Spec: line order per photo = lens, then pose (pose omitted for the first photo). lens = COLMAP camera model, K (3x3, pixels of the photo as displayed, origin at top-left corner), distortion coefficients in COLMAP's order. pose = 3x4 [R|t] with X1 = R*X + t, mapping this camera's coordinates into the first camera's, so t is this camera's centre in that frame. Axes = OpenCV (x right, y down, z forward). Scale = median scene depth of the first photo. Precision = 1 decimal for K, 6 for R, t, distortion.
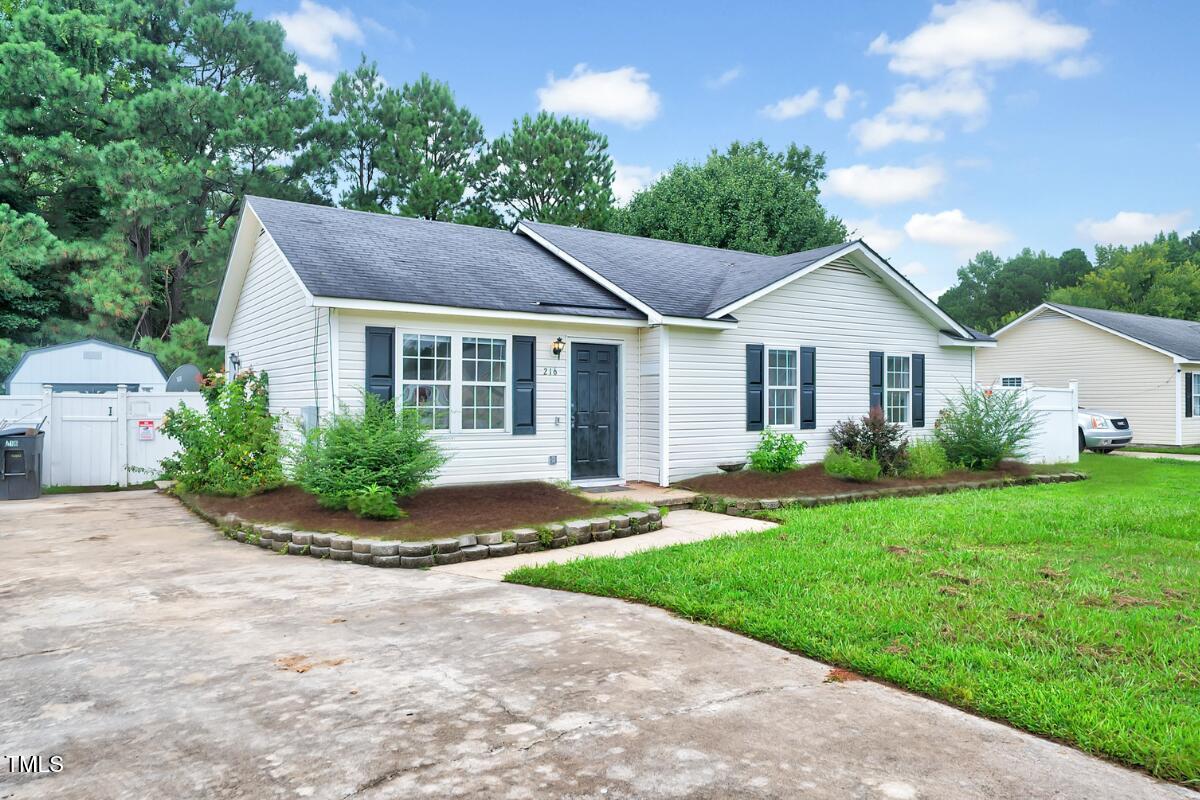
lens RADIAL K [[814.0, 0, 598.0], [0, 814.0, 397.2], [0, 0, 1]] dist [-0.006318, -0.000560]
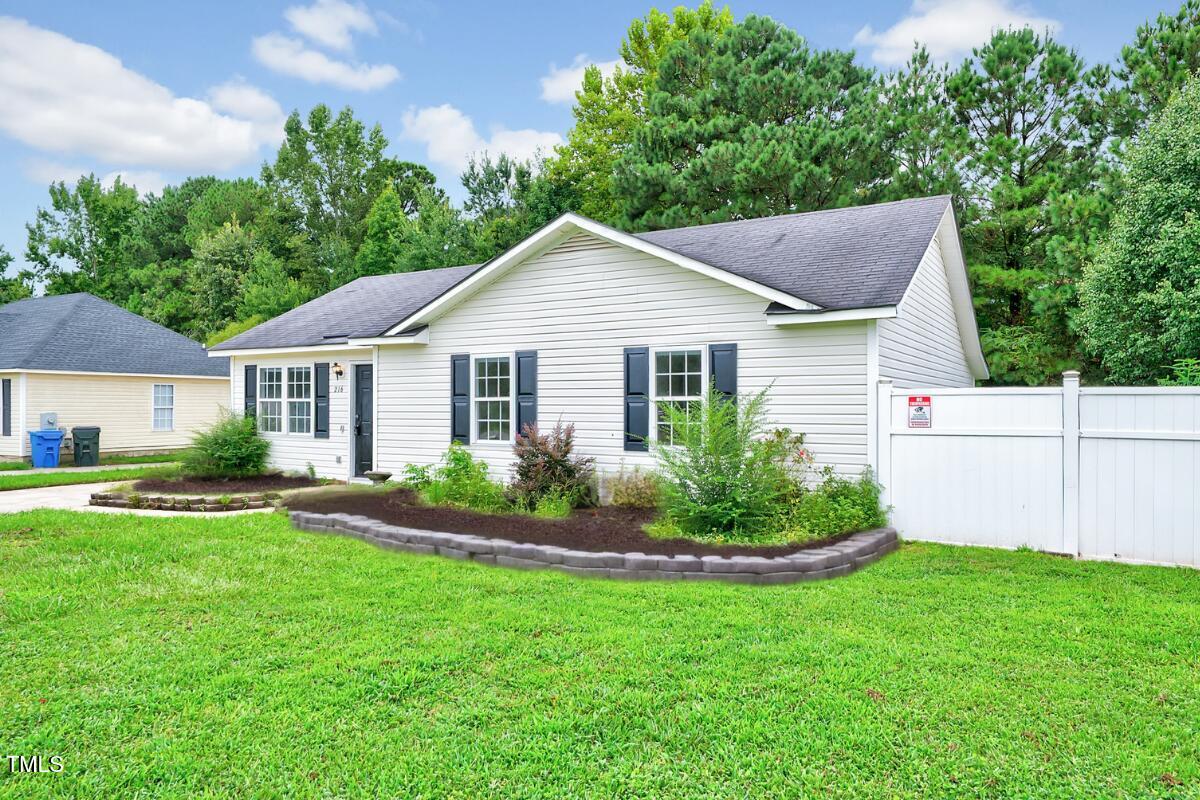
lens RADIAL K [[814.0, 0, 598.0], [0, 814.0, 404.6], [0, 0, 1]] dist [-0.006318, -0.000560]
pose [[0.419515, -0.008308, -0.907710, 1.131940], [-0.004372, 0.999928, -0.011173, 0.003701], [0.907738, 0.008656, 0.419449, 0.753579]]
